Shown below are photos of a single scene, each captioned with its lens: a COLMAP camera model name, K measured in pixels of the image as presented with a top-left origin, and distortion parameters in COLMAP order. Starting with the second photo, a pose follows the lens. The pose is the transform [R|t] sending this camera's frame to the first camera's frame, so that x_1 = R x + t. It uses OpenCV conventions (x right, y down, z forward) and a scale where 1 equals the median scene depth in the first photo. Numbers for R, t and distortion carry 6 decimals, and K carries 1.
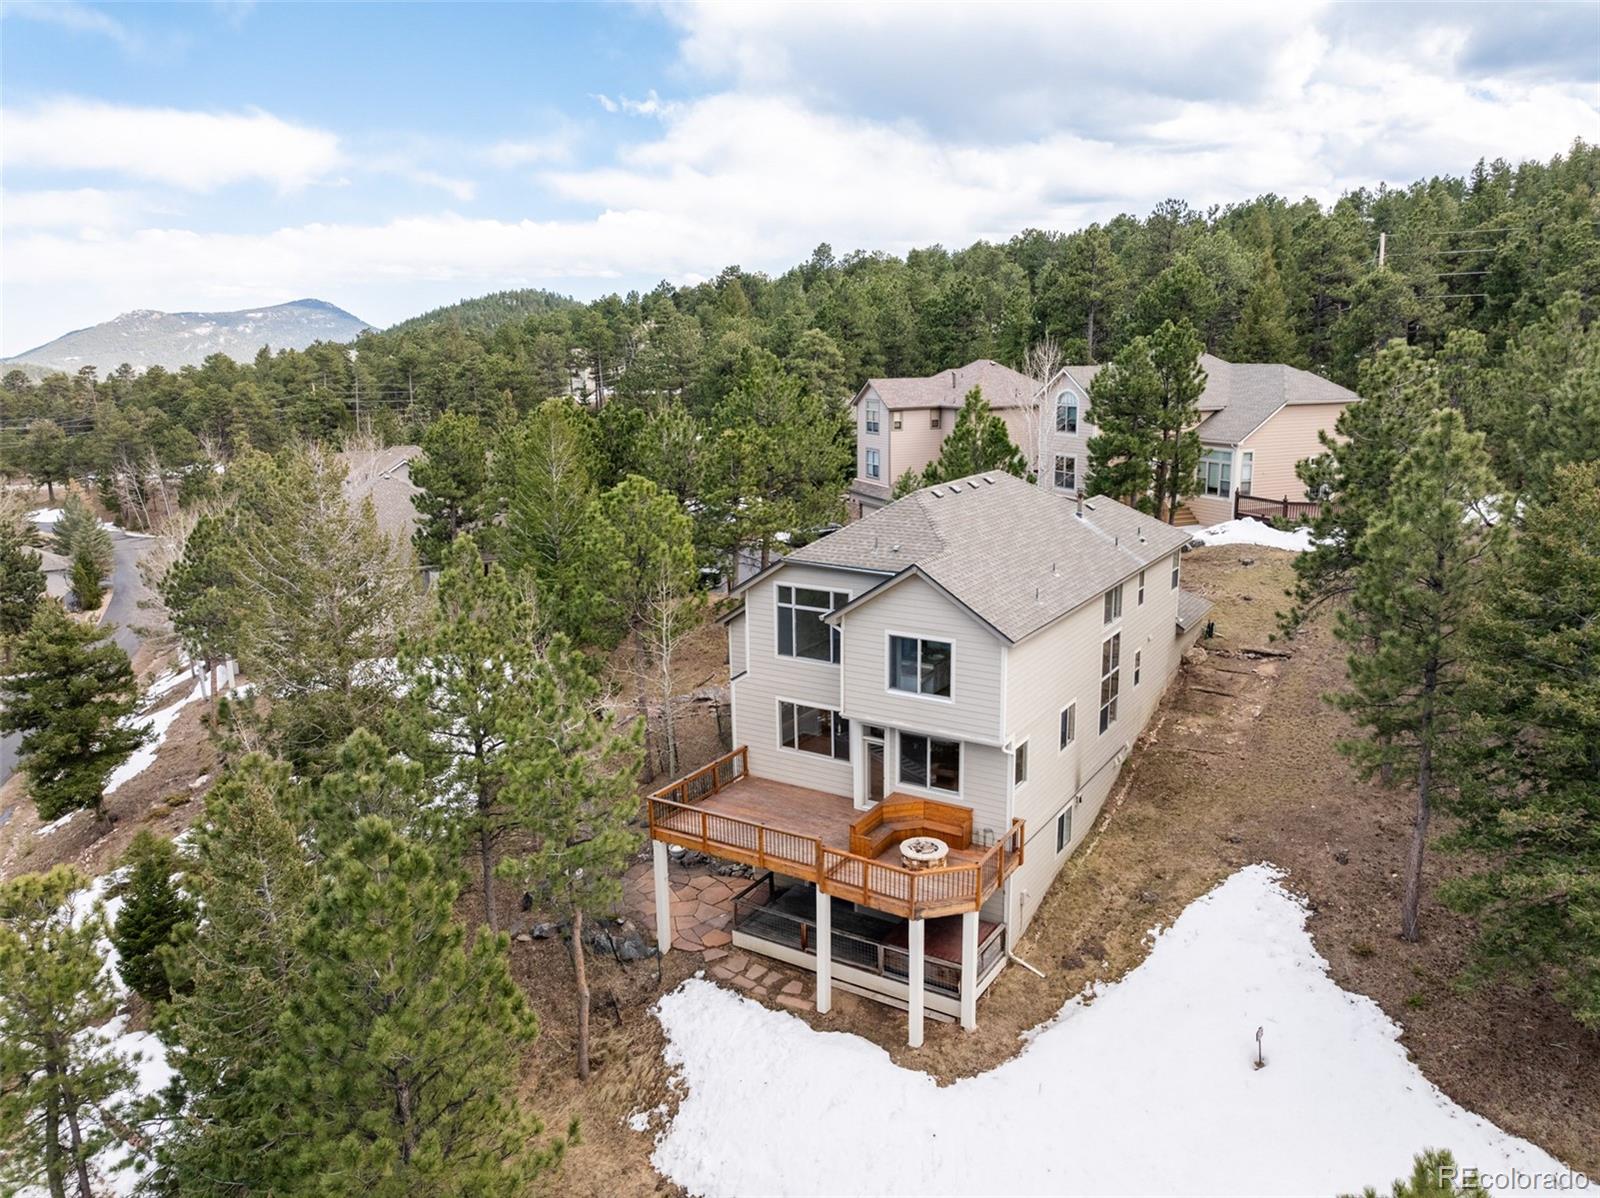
lens RADIAL K [[1101.9, 0, 801.6], [0, 1101.9, 620.0], [0, 0, 1]] dist [-0.001062, -0.000606]
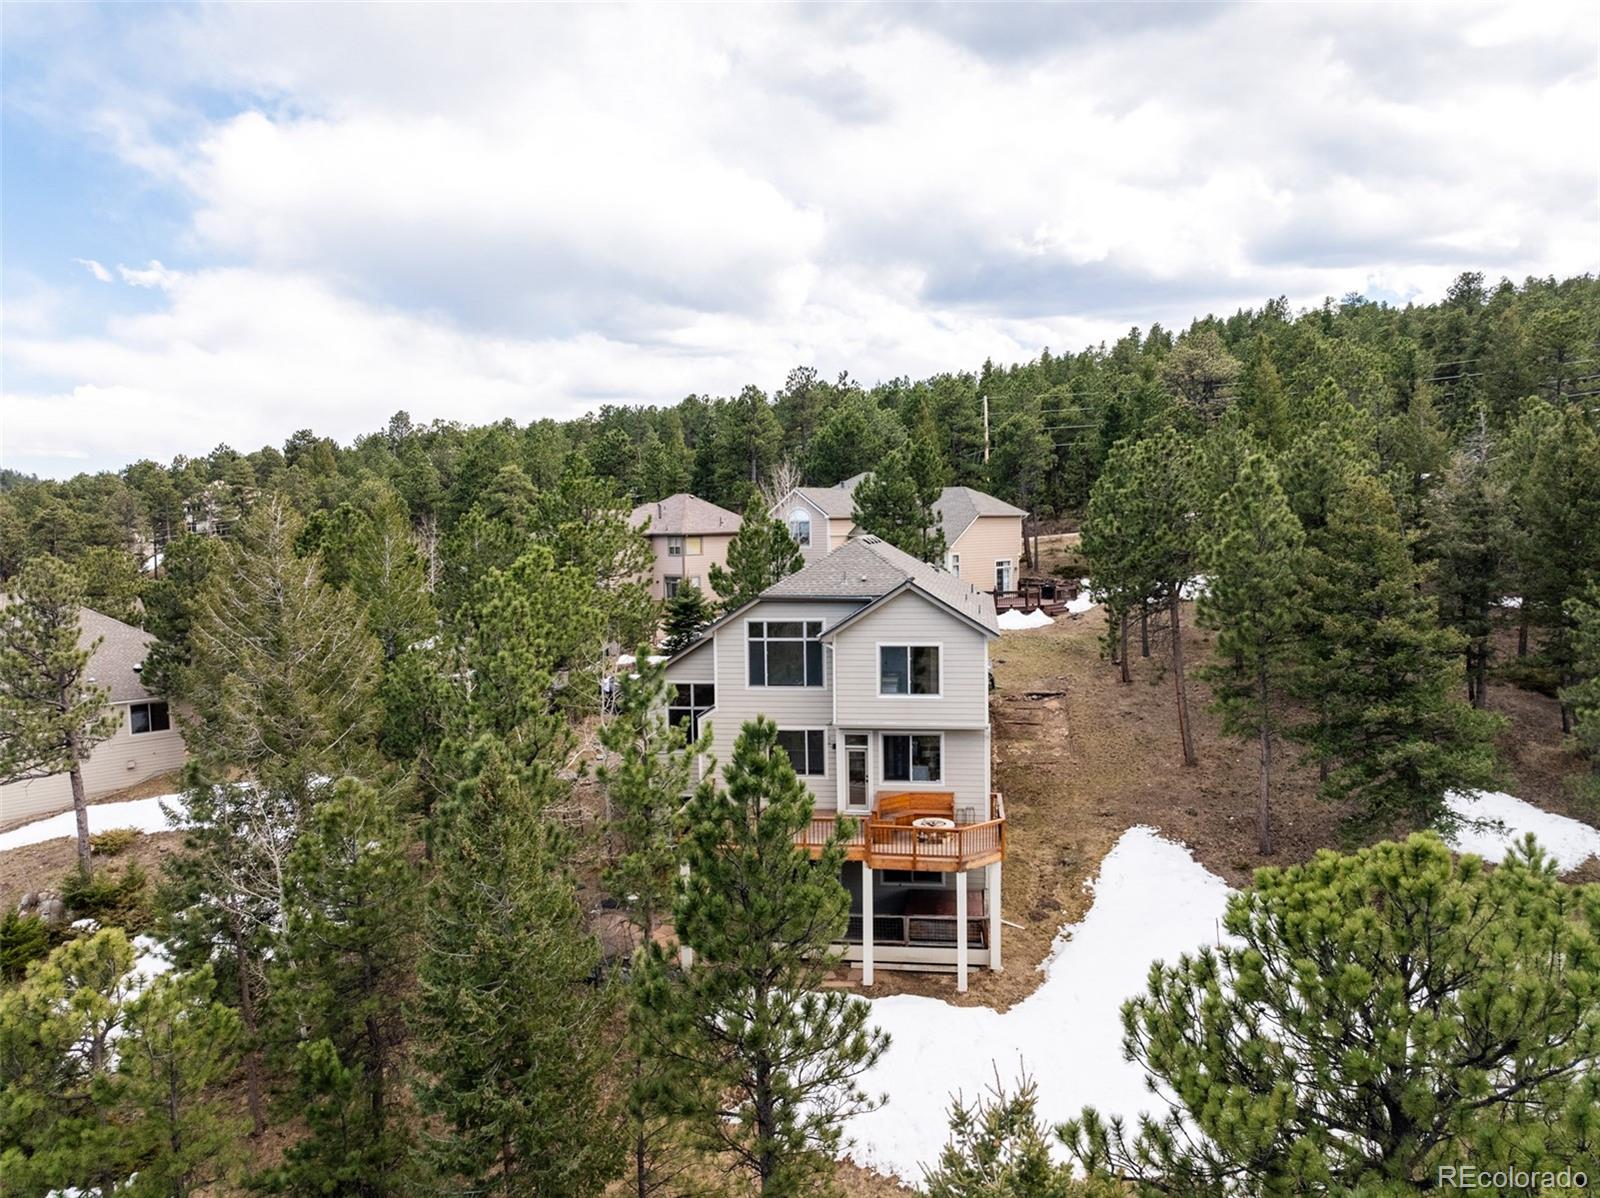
lens RADIAL K [[1108.5, 0, 800.0], [0, 1108.5, 599.0], [0, 0, 1]] dist [-0.038178, -0.000755]
pose [[0.921116, -0.025197, 0.388471, -0.425550], [0.092896, 0.983302, -0.156488, 0.131199], [-0.378041, 0.180231, 0.908076, -0.041714]]
